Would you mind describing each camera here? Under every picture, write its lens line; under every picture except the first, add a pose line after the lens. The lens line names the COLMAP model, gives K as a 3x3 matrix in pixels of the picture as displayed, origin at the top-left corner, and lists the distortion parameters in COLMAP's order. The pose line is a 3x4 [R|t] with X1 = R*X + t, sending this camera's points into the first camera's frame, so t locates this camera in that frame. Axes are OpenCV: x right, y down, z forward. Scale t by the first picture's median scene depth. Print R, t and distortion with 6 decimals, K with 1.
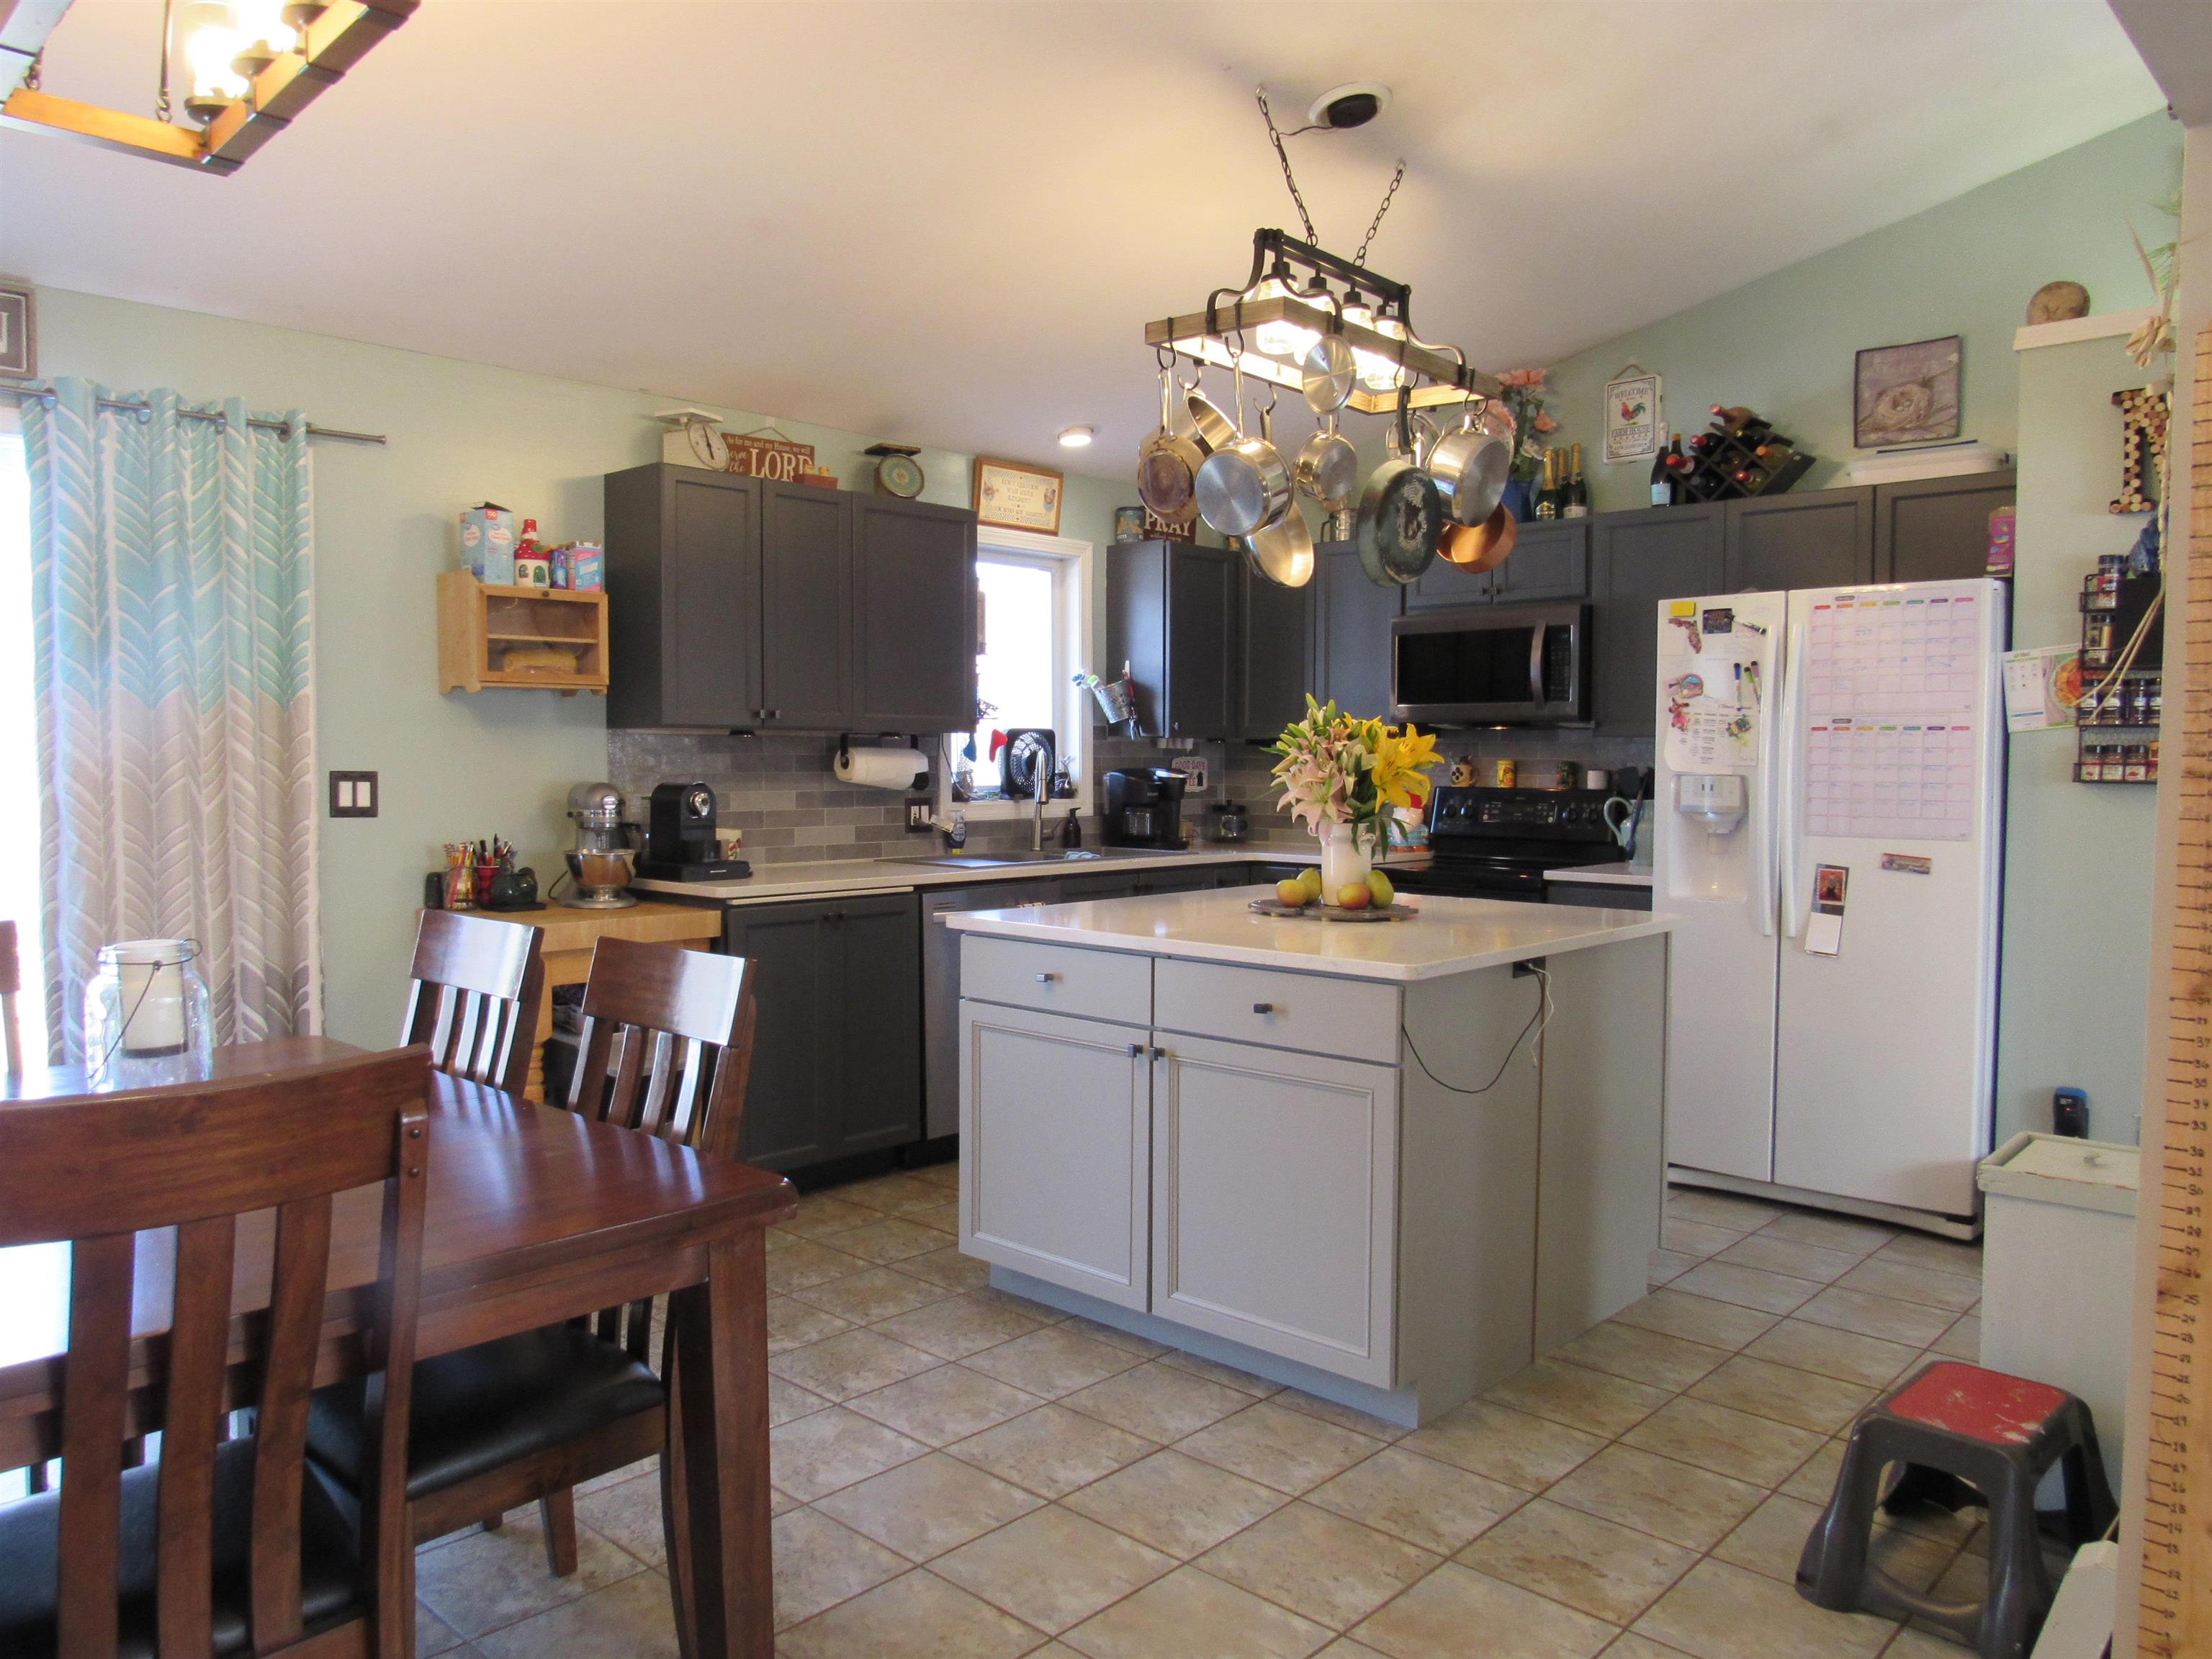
lens RADIAL K [[1568.7, 0, 1099.0], [0, 1568.7, 827.3], [0, 0, 1]] dist [-0.026524, 0.004755]
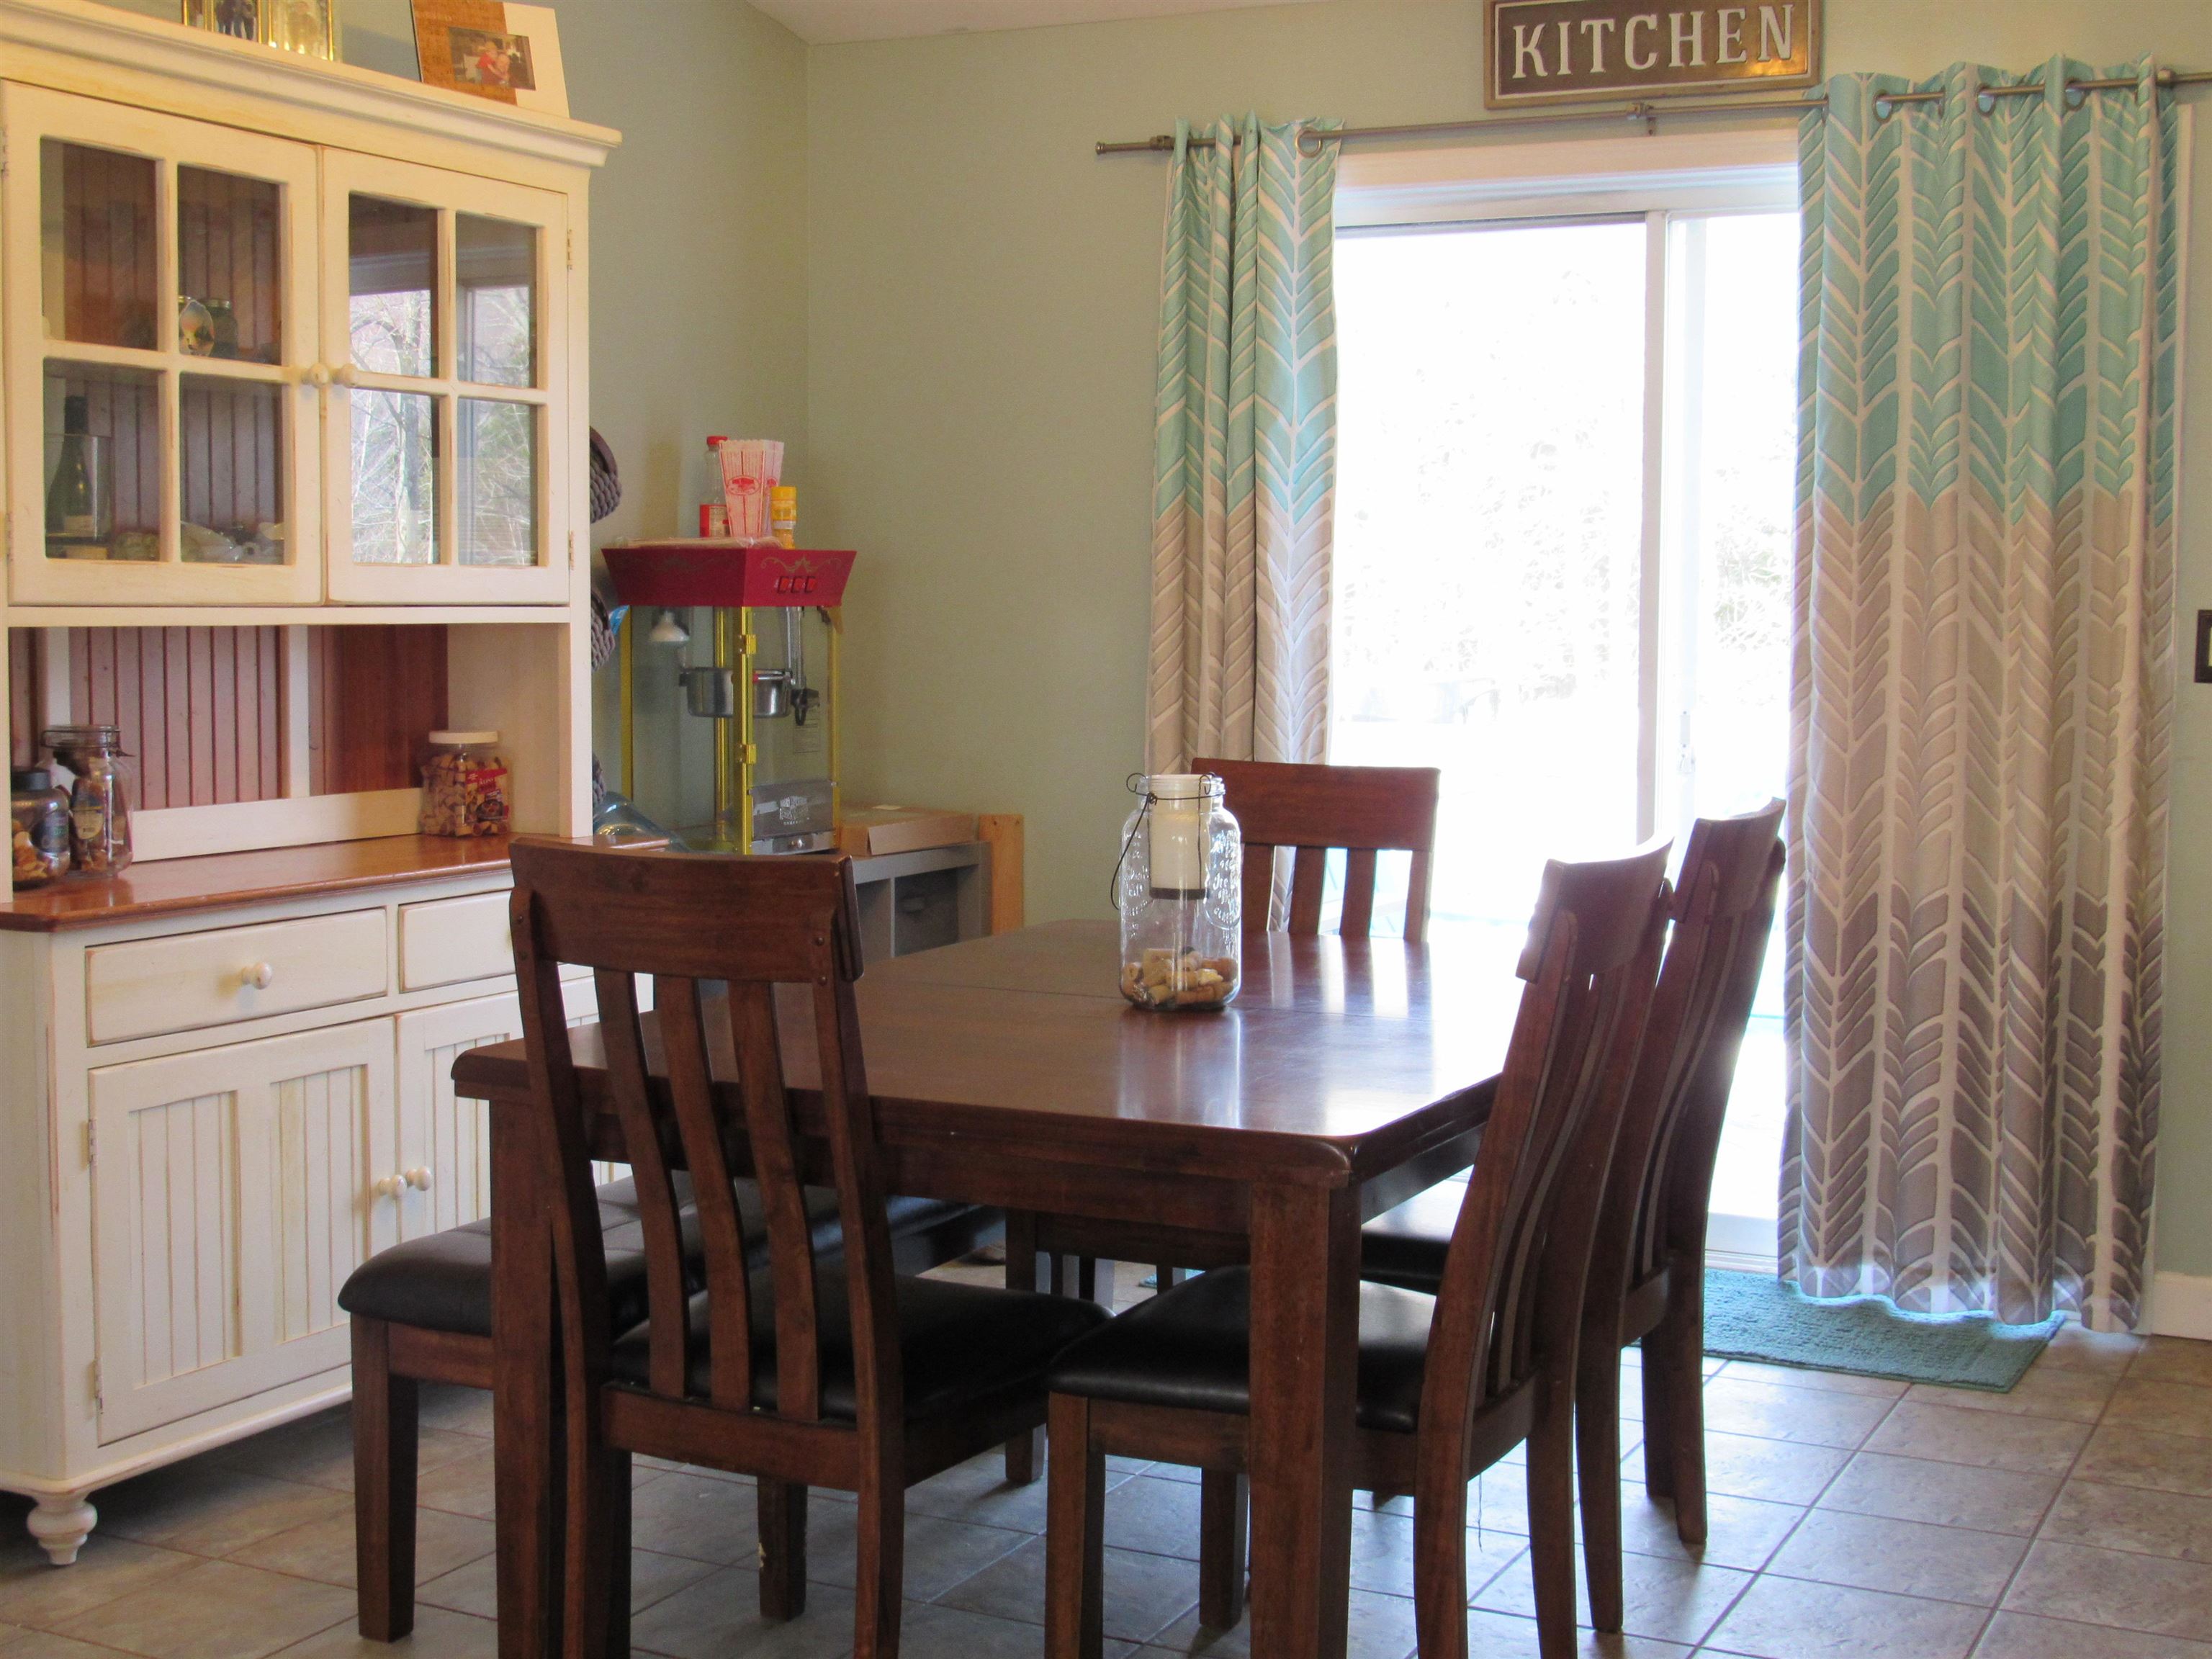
lens RADIAL K [[2827.3, 0, 1100.7], [0, 2827.3, 824.9], [0, 0, 1]] dist [-0.016055, 0.000000]
pose [[0.294505, 0.077895, -0.952470, 0.534411], [-0.050961, 0.996535, 0.065741, -0.001733], [0.954290, 0.029178, 0.297453, 0.257592]]
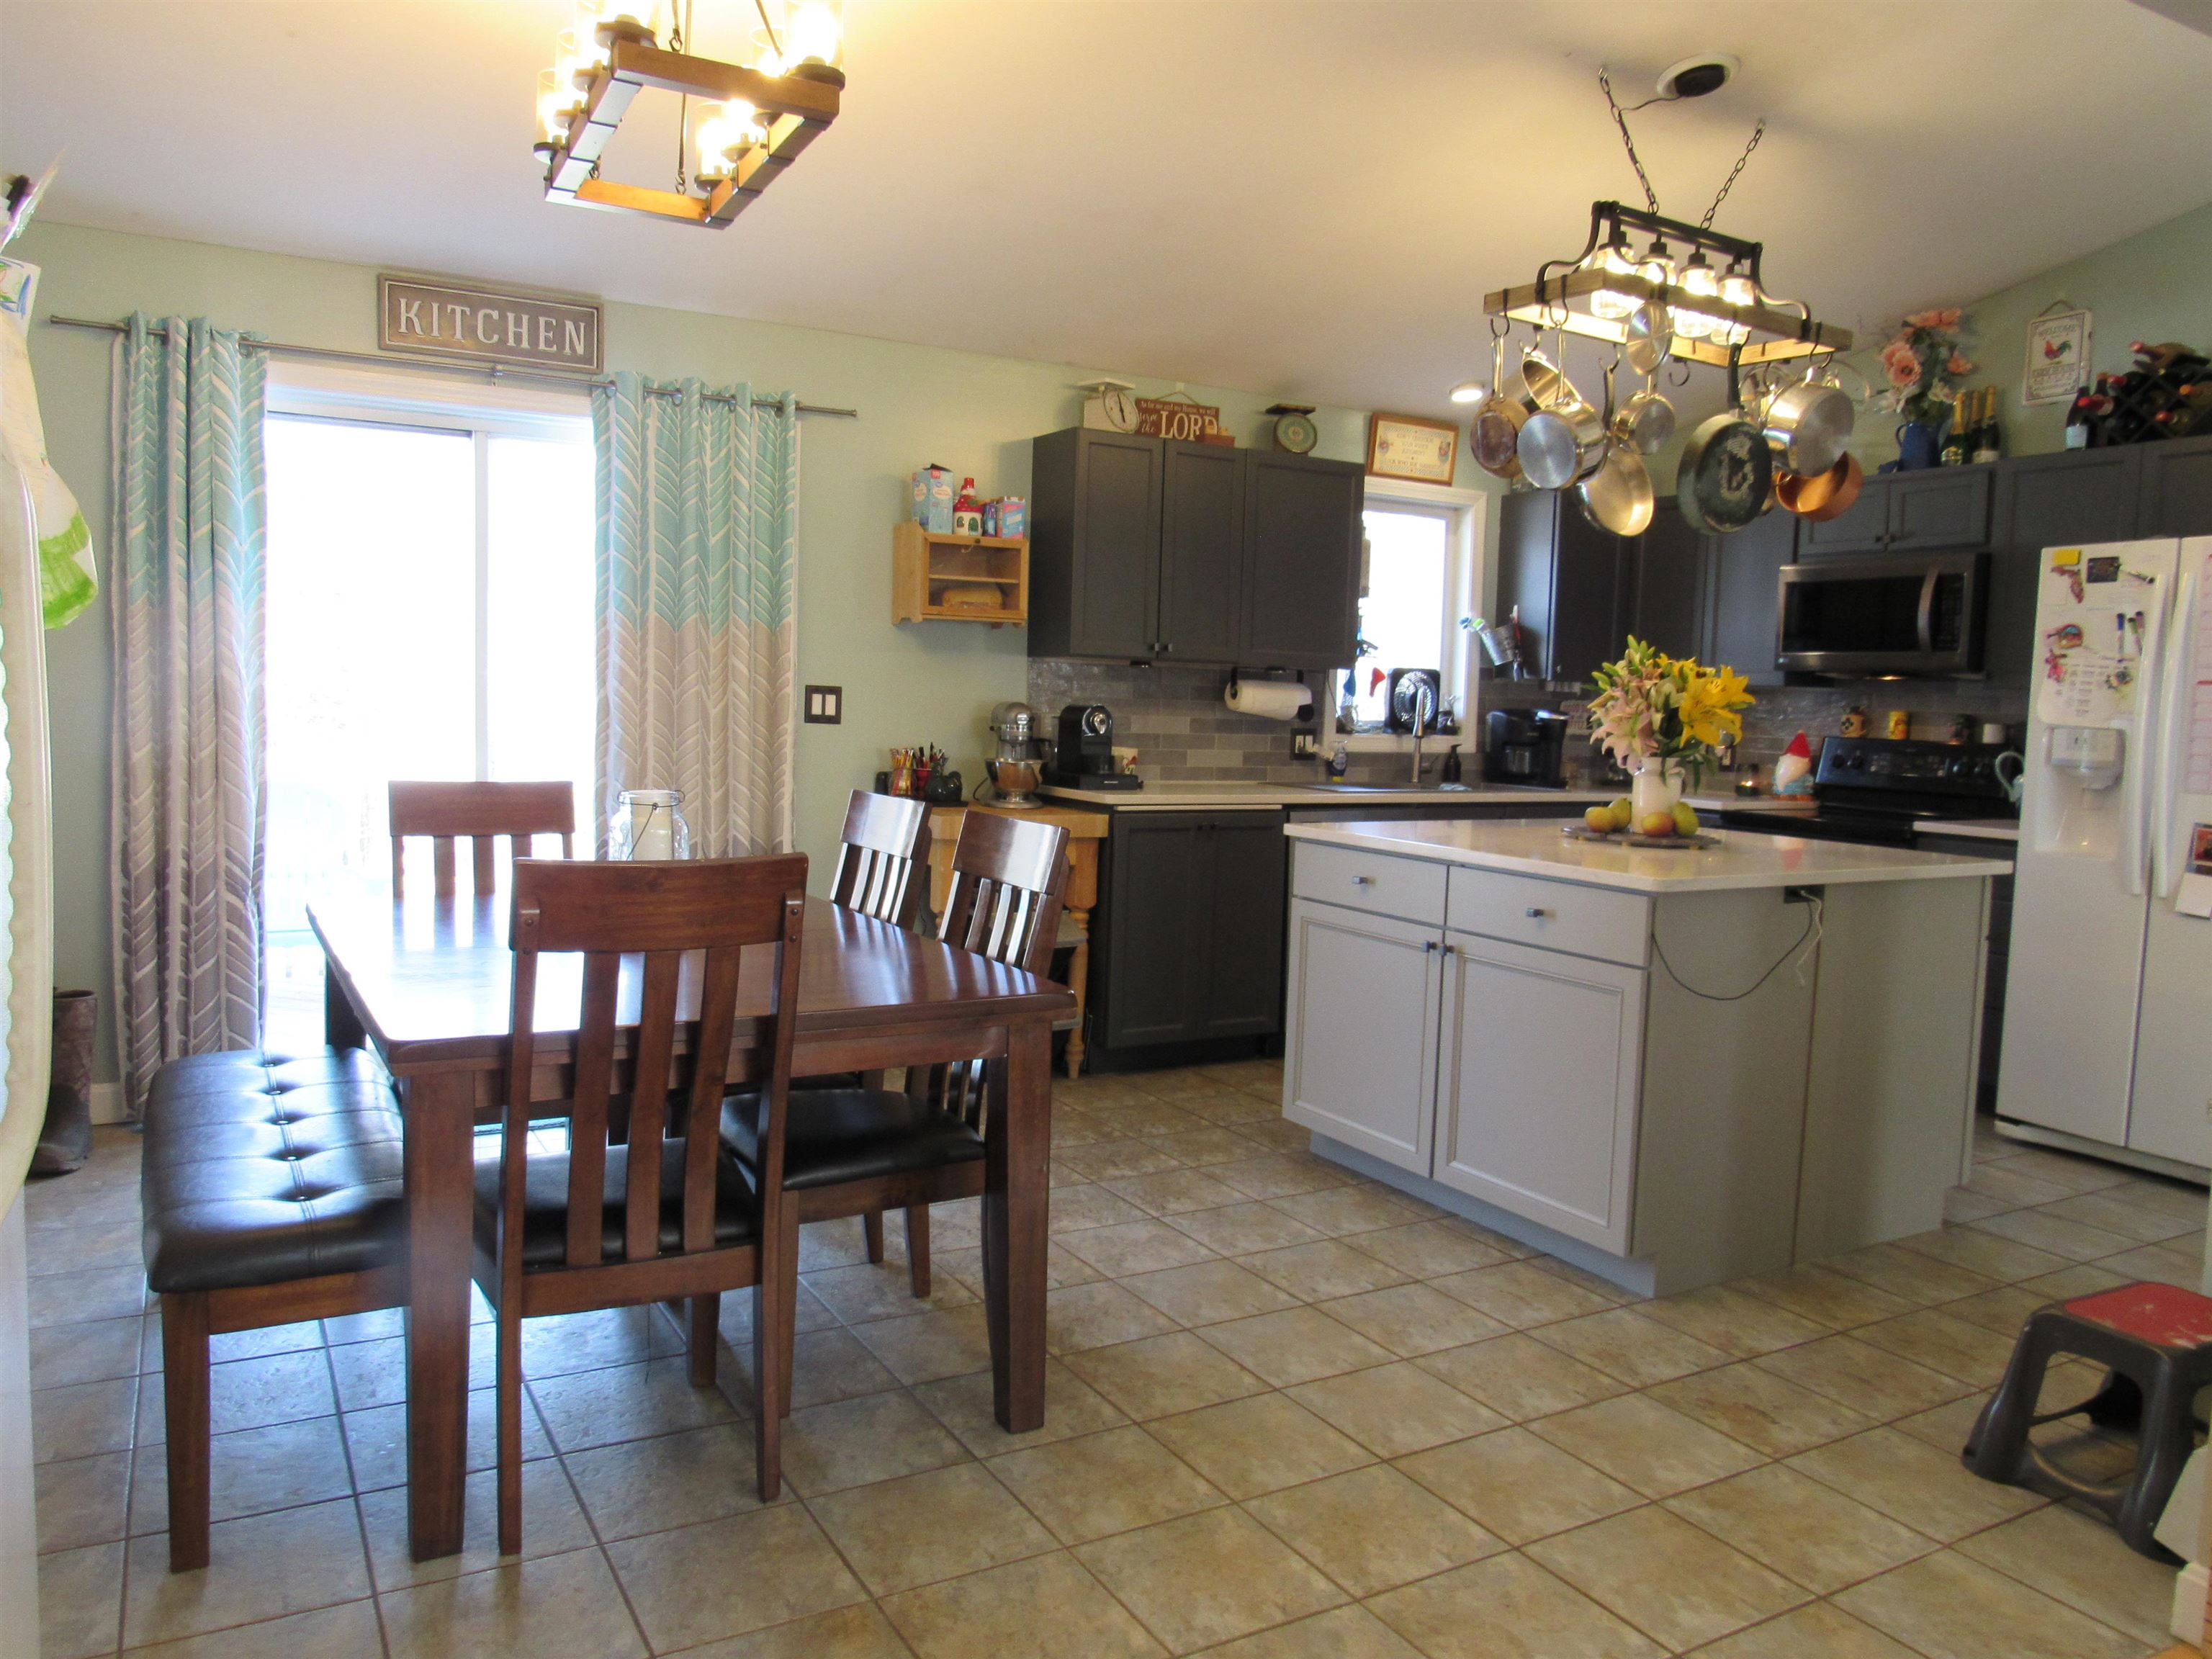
lens RADIAL K [[1568.7, 0, 1104.7], [0, 1568.7, 825.4], [0, 0, 1]] dist [-0.026524, 0.004755]
pose [[0.955988, 0.051386, -0.288871, 0.107224], [-0.041923, 0.998365, 0.038853, 0.018393], [0.290395, -0.025032, 0.956579, -0.132449]]
